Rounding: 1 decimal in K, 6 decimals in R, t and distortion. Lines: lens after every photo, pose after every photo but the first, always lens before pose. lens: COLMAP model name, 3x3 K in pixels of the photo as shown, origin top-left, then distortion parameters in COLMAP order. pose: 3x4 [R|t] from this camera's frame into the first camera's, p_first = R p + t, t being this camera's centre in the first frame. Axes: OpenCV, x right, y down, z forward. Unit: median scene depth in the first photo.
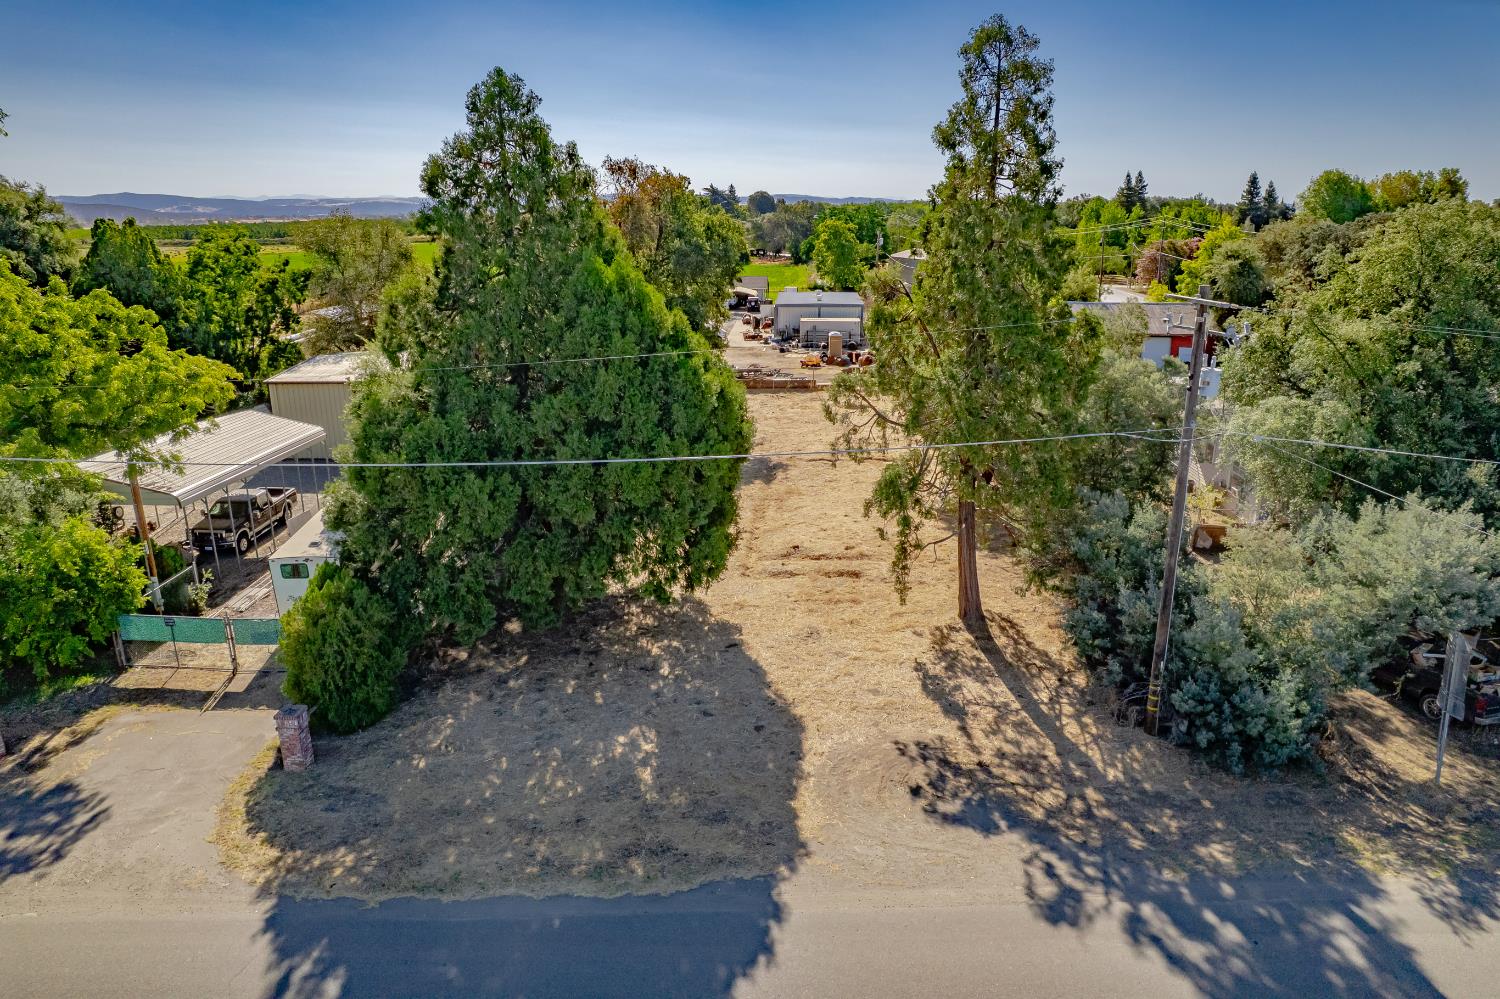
lens RADIAL K [[931.2, 0, 750.0], [0, 931.2, 499.5], [0, 0, 1]] dist [-0.061780, 0.028931]
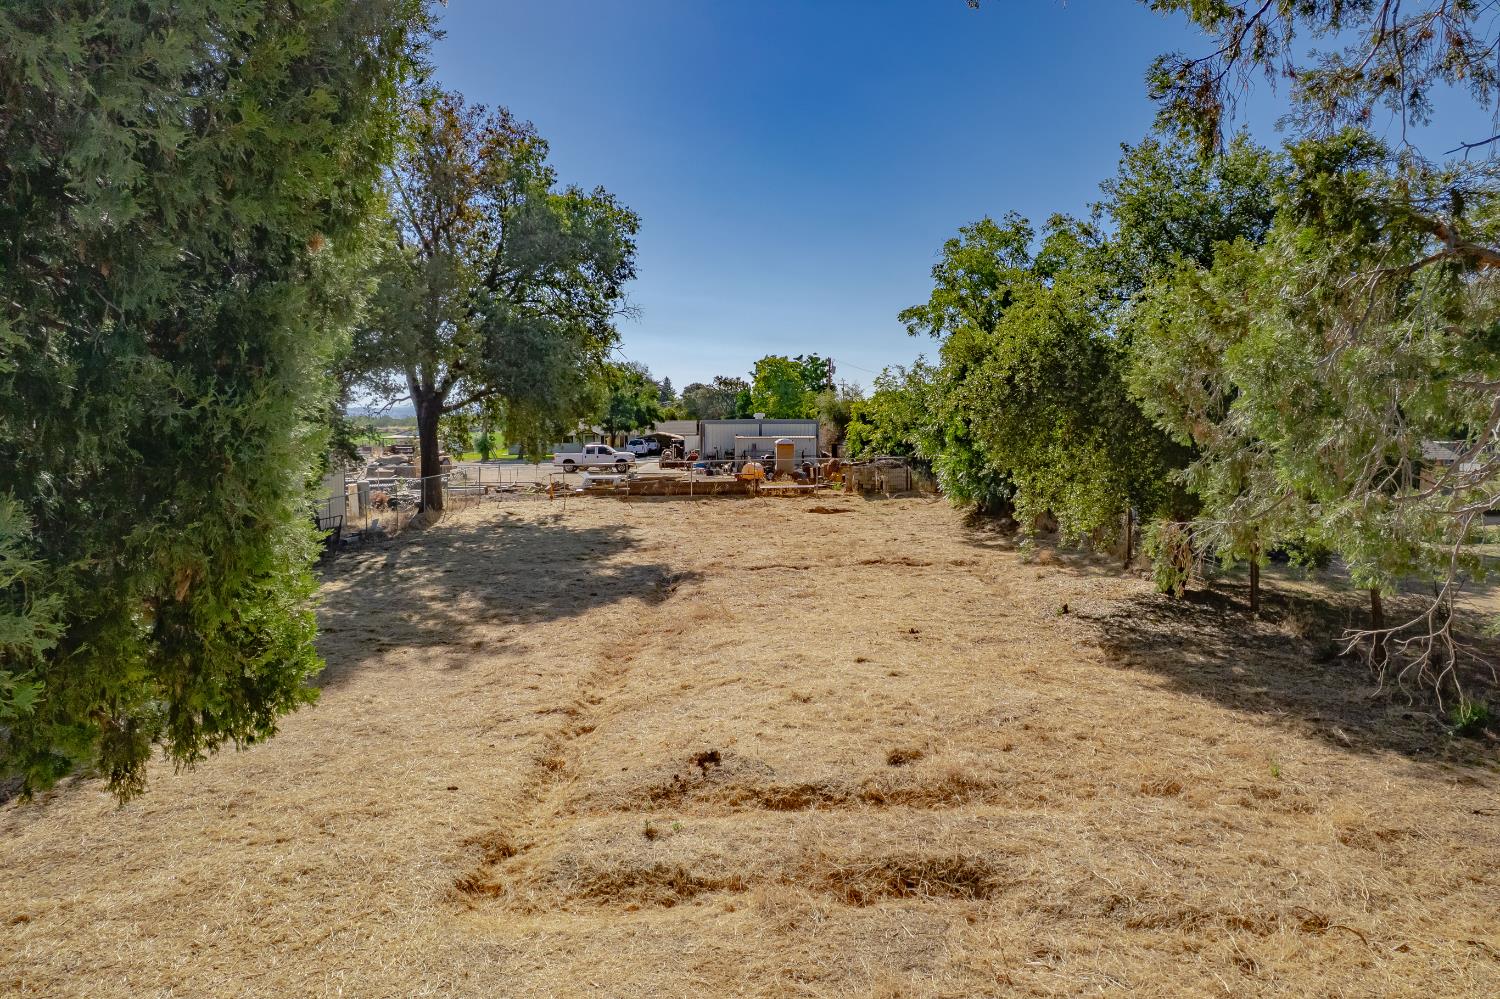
lens RADIAL K [[931.2, 0, 750.0], [0, 931.2, 499.5], [0, 0, 1]] dist [-0.061780, 0.028931]
pose [[0.997850, -0.001277, 0.065524, 0.044190], [0.015473, 0.976133, -0.216623, 0.036383], [-0.063683, 0.217171, 0.974054, 0.725482]]
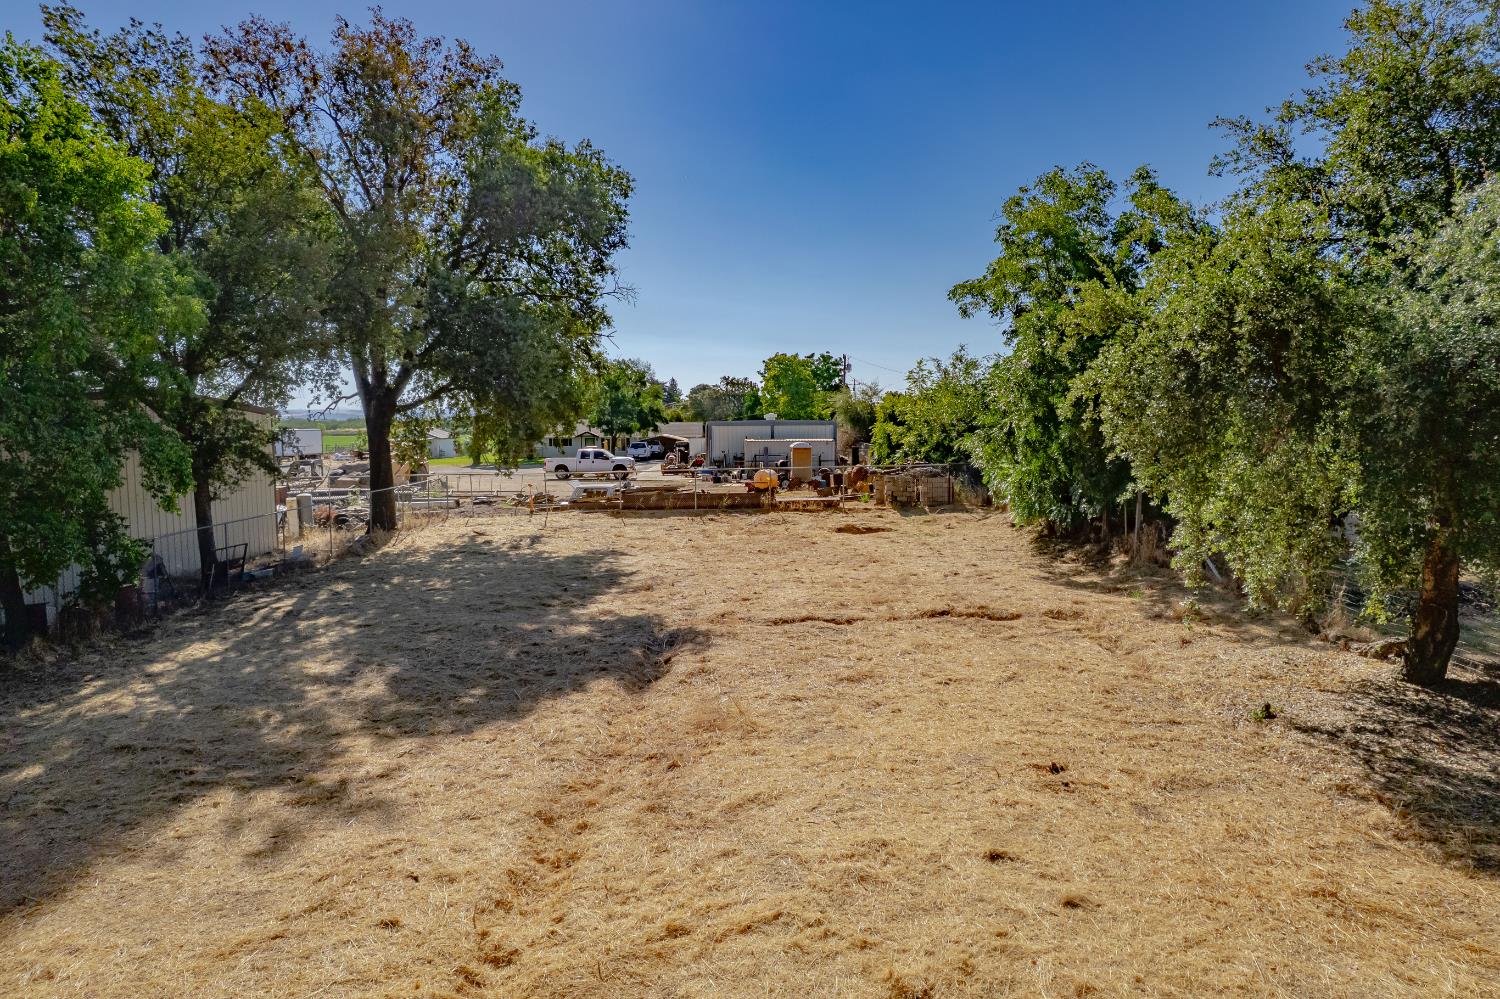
lens RADIAL K [[931.2, 0, 750.0], [0, 931.2, 499.5], [0, 0, 1]] dist [-0.061780, 0.028931]
pose [[0.998293, -0.001635, 0.058388, 0.047082], [0.014369, 0.975768, -0.218337, -0.014874], [-0.056616, 0.218803, 0.974125, 0.890967]]
